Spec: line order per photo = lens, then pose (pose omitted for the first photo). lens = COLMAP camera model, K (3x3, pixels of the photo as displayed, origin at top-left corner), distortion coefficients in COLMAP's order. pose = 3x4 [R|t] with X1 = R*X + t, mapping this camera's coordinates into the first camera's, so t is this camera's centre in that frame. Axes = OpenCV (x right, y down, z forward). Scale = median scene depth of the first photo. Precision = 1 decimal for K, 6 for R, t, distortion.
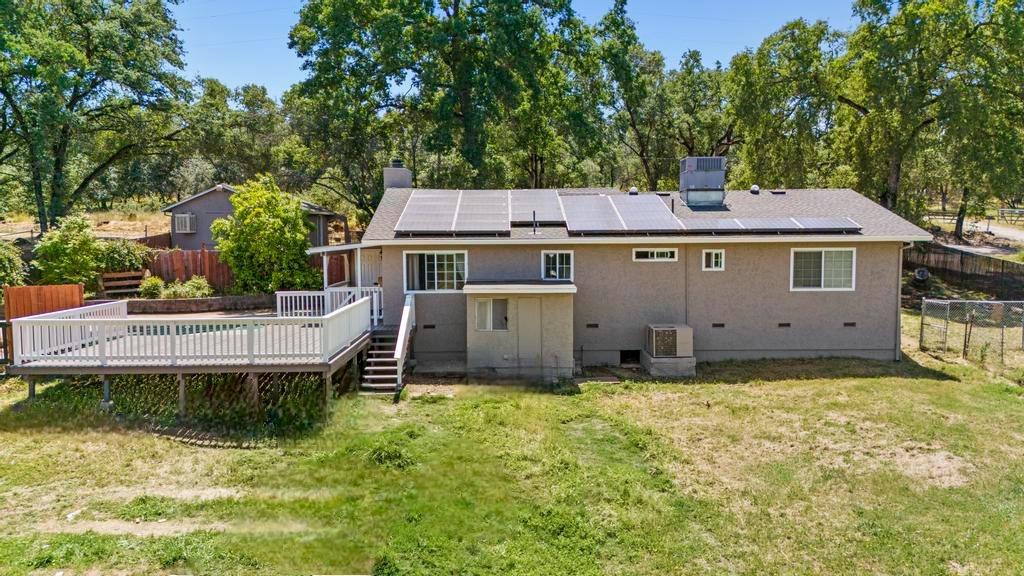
lens RADIAL K [[731.9, 0, 513.0], [0, 731.9, 286.9], [0, 0, 1]] dist [0.047346, -0.007265]
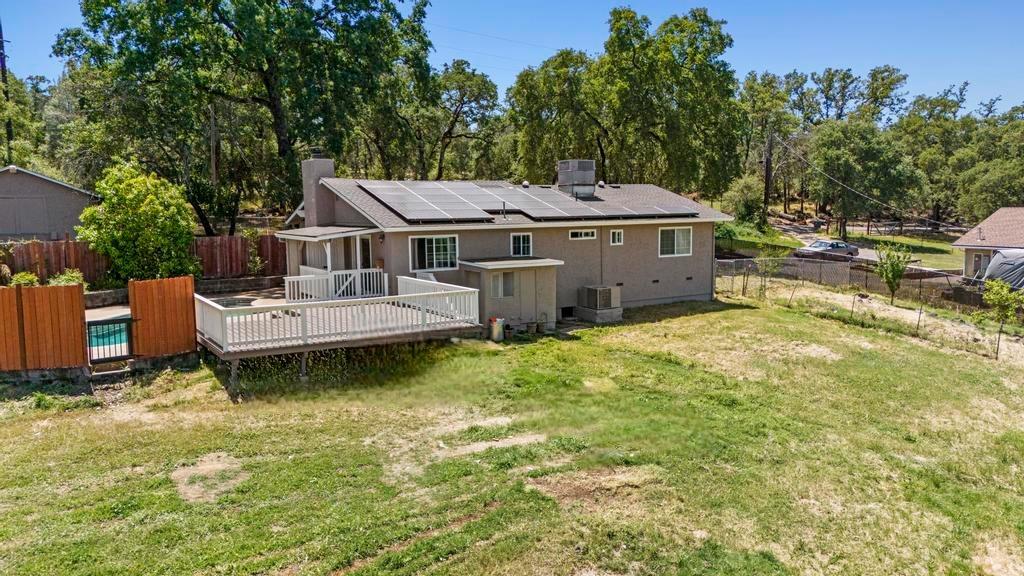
lens RADIAL K [[731.9, 0, 514.7], [0, 731.9, 291.6], [0, 0, 1]] dist [0.047346, -0.007265]
pose [[0.855167, -0.063163, 0.514490, -0.606924], [0.045655, 0.997869, 0.046622, -0.007810], [-0.516338, -0.016380, 0.856228, -0.081908]]
